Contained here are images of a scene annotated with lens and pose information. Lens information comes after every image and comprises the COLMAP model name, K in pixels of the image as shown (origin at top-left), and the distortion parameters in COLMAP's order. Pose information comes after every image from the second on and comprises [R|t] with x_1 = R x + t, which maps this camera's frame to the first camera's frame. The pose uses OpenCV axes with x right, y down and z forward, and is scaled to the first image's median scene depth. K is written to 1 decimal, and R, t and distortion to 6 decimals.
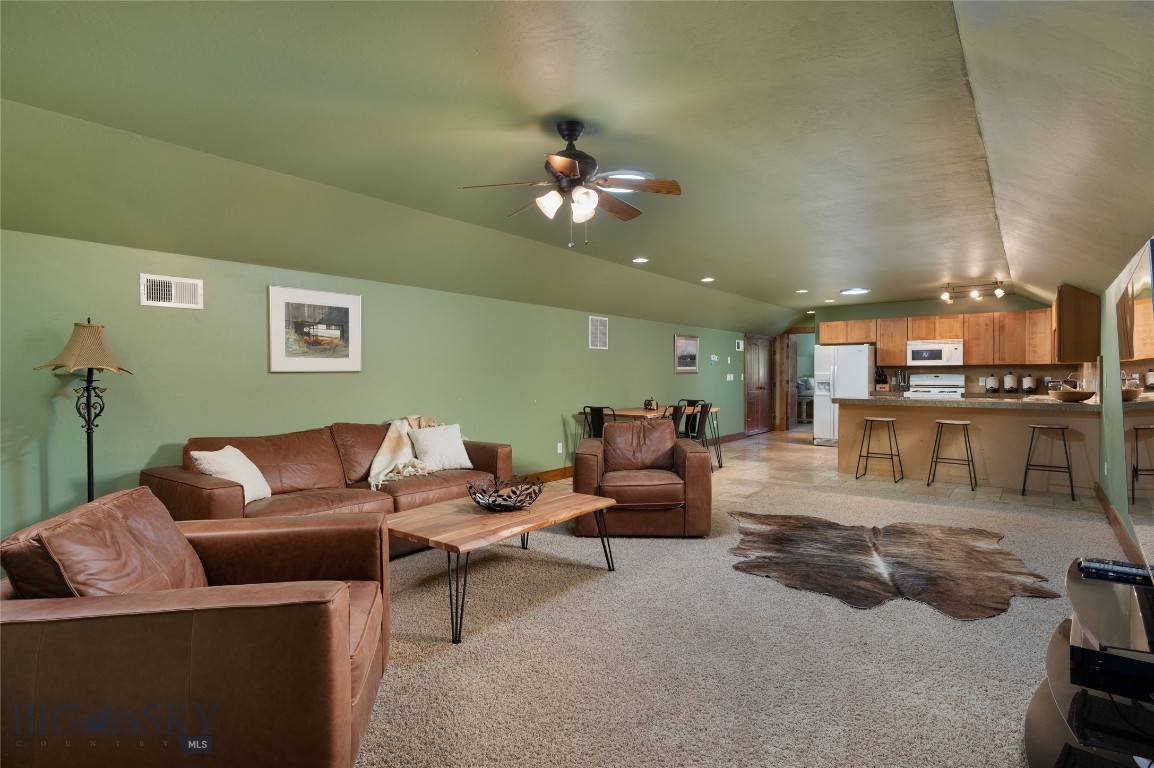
lens RADIAL K [[581.0, 0, 577.0], [0, 581.0, 384.0], [0, 0, 1]] dist [0.002177, 0.000346]
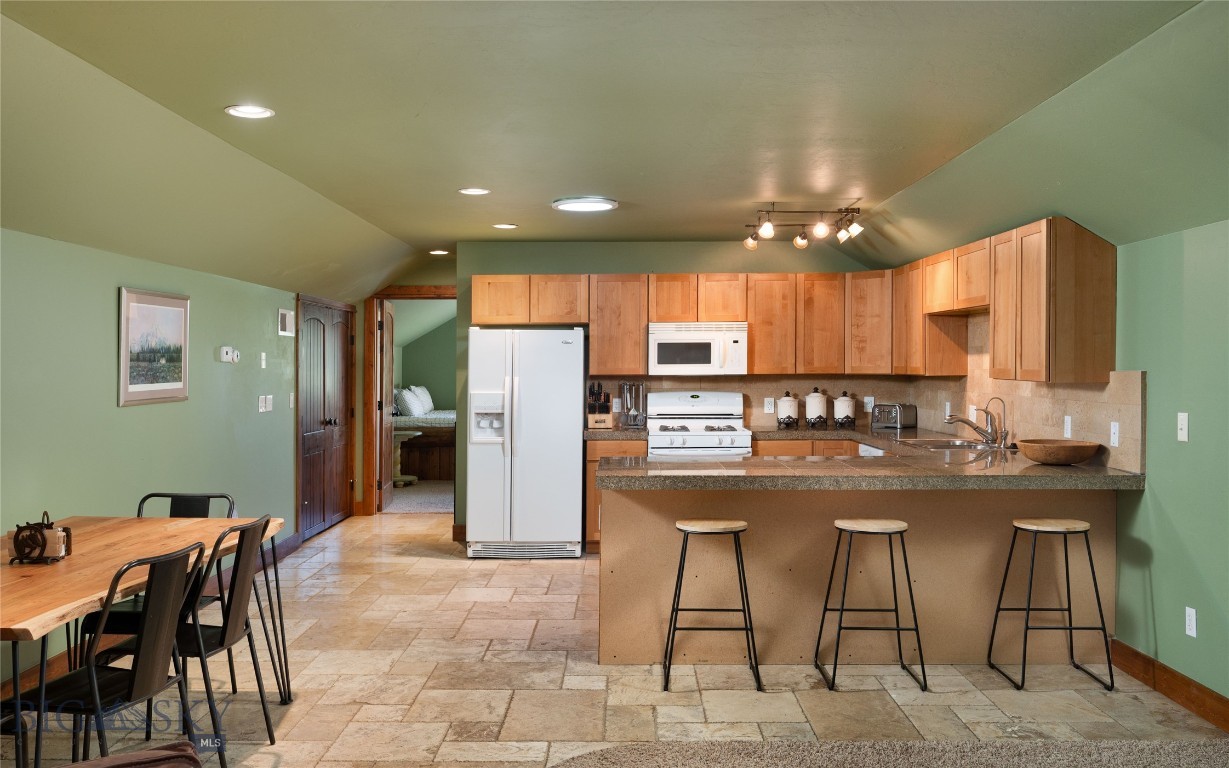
lens RADIAL K [[1006.8, 0, 613.0], [0, 1006.8, 365.8], [0, 0, 1]] dist [0.002821, 0.002486]
pose [[0.791746, -0.000400, 0.610850, 0.042510], [0.011872, 0.999821, -0.014732, -0.028986], [-0.610735, 0.018916, 0.791609, 0.388011]]
